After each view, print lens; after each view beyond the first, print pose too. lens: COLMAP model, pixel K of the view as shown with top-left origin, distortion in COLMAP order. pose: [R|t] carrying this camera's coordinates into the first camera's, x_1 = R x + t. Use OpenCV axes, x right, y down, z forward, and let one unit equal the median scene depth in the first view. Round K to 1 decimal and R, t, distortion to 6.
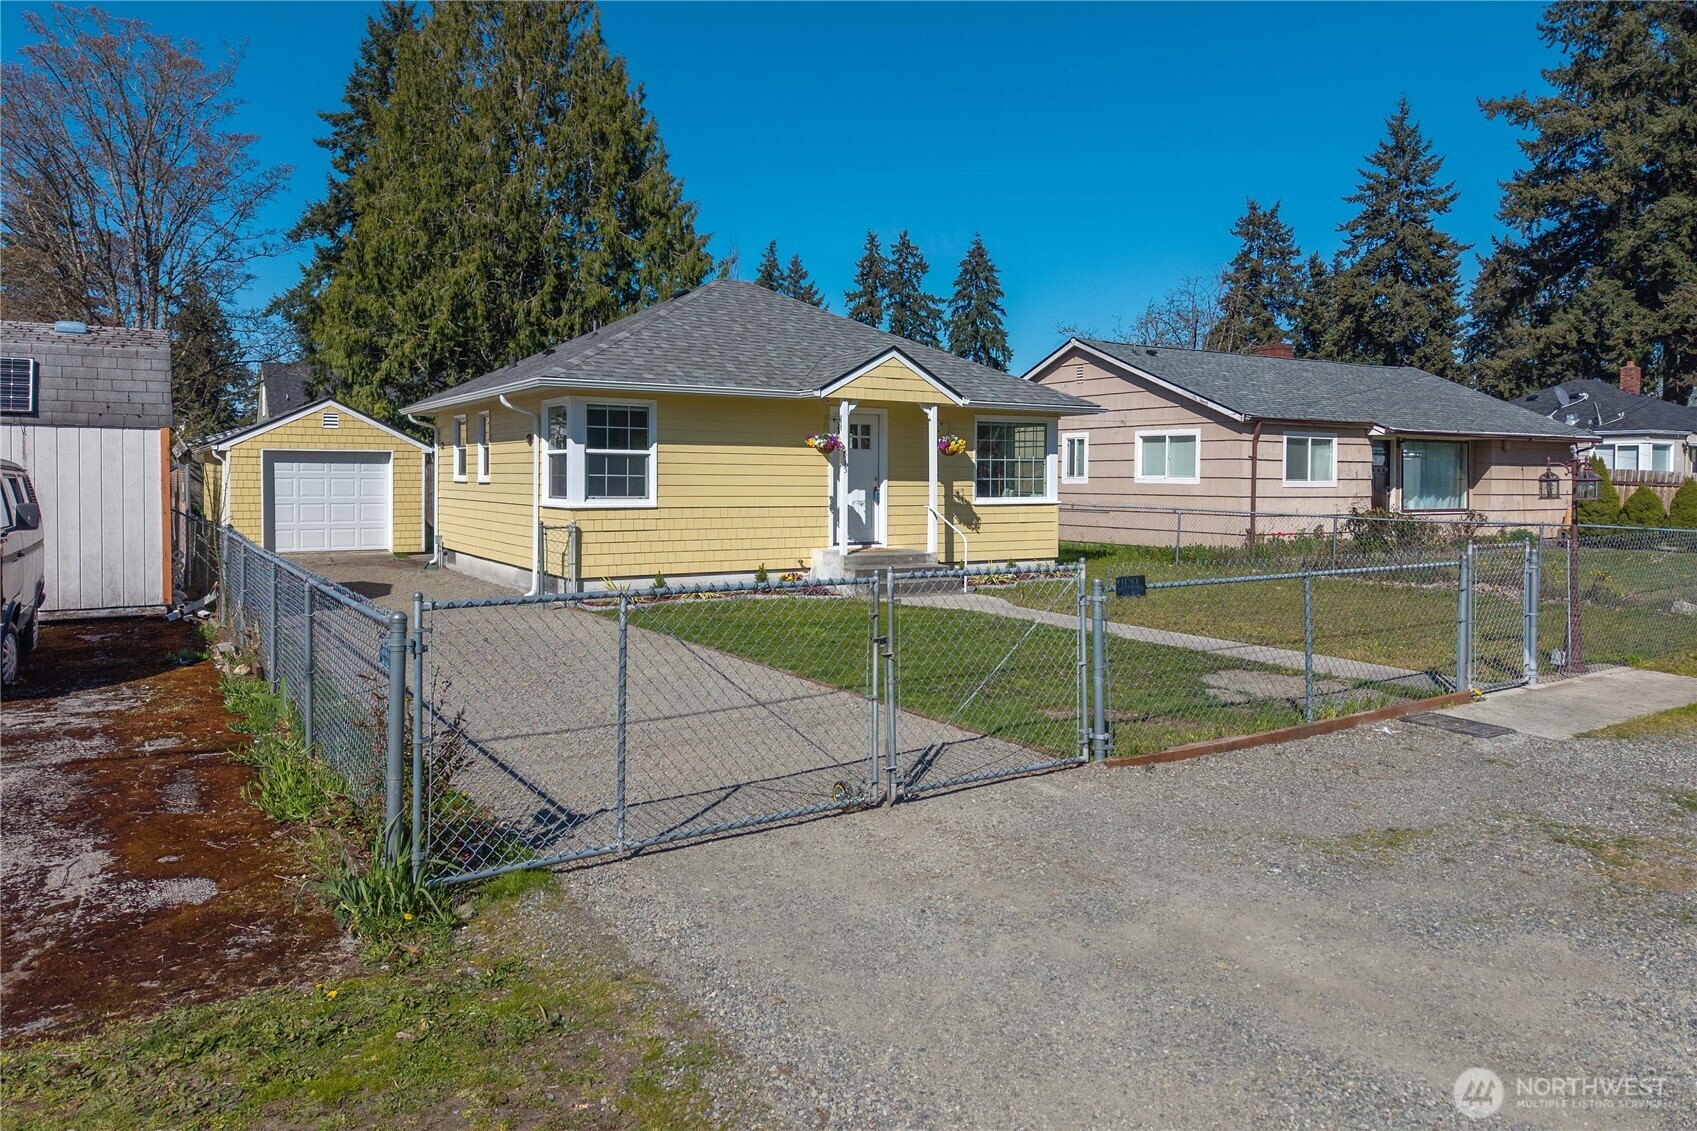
lens RADIAL K [[1140.0, 0, 851.3], [0, 1140.0, 497.2], [0, 0, 1]] dist [0.048696, -0.096339]
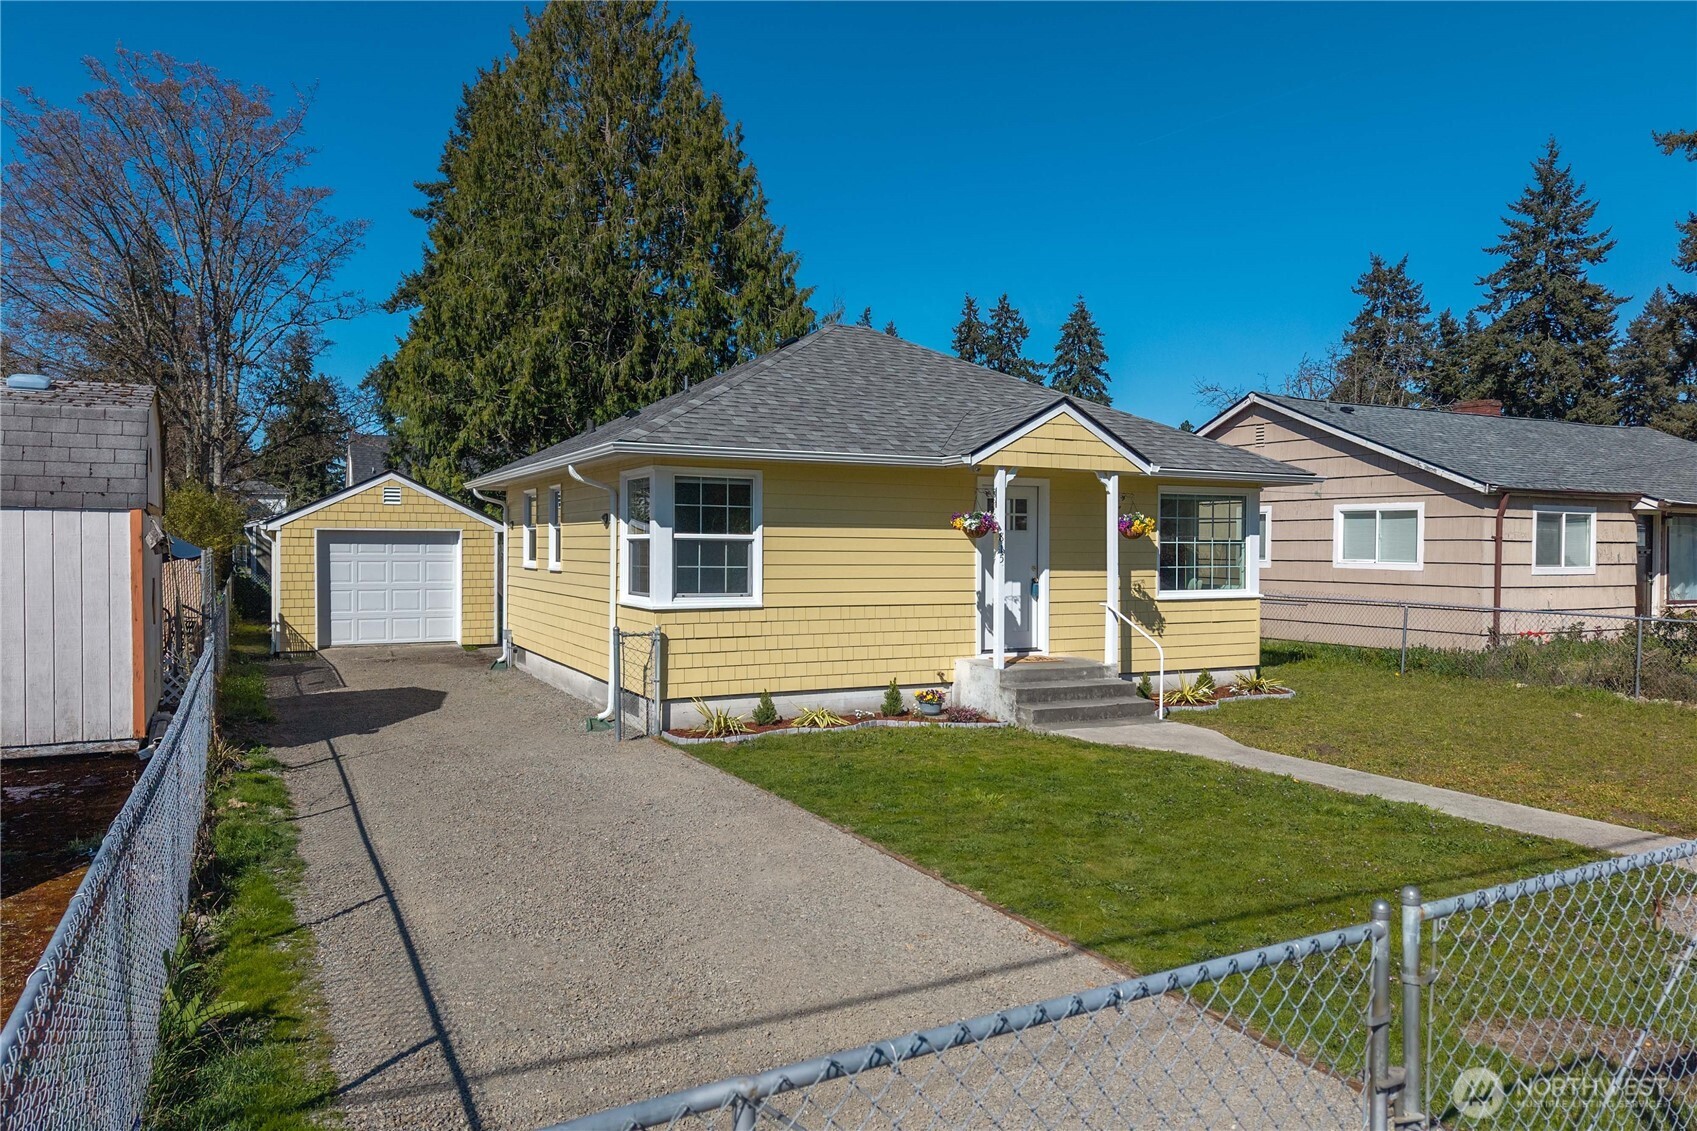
lens RADIAL K [[1152.8, 0, 848.5], [0, 1152.8, 565.5], [0, 0, 1]] dist [0.002736, -0.004437]
pose [[0.996578, 0.001198, -0.082653, -0.031347], [-0.001372, 0.999997, -0.002051, -0.012228], [0.082651, 0.002157, 0.996576, 0.147395]]
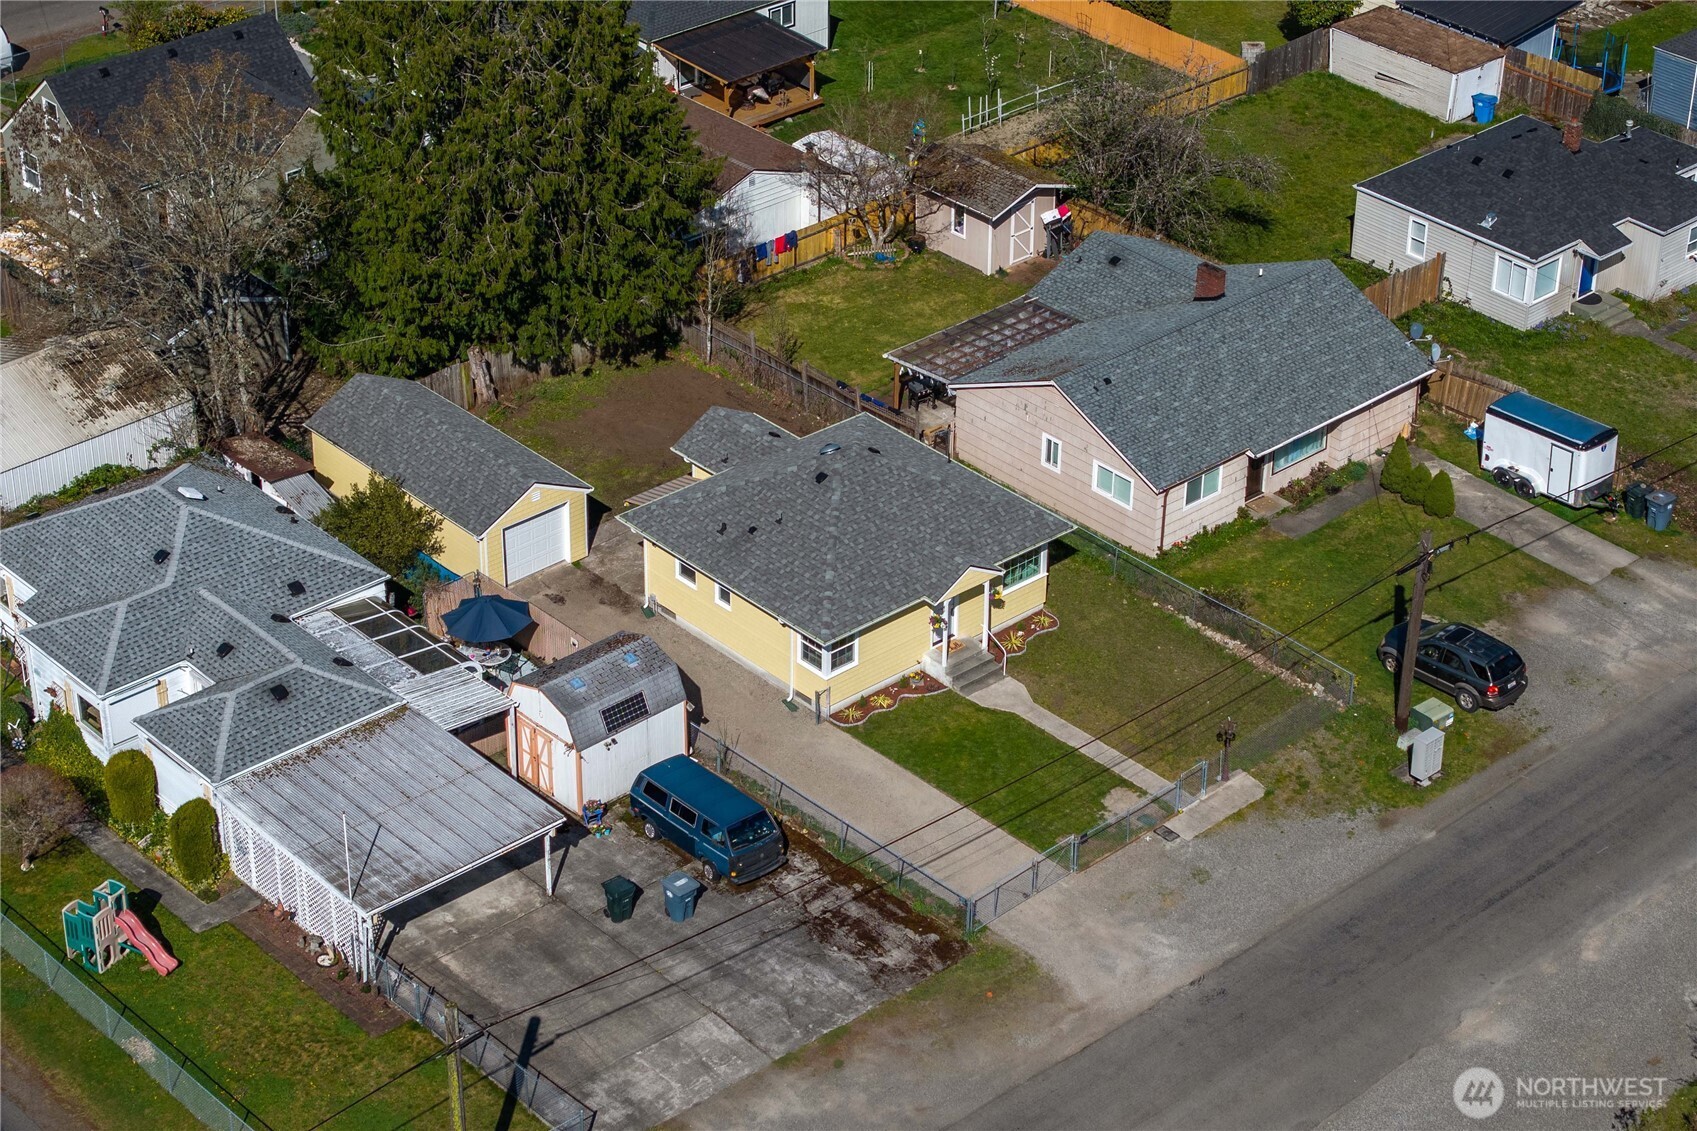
lens RADIAL K [[3417.5, 0, 848.5], [0, 3417.5, 565.5], [0, 0, 1]] dist [0.002793, 0.021344]
pose [[0.985151, -0.093170, 0.144209, -0.710813], [0.006556, 0.859748, 0.510676, -2.198975], [-0.171563, -0.502148, 0.847593, -2.749547]]
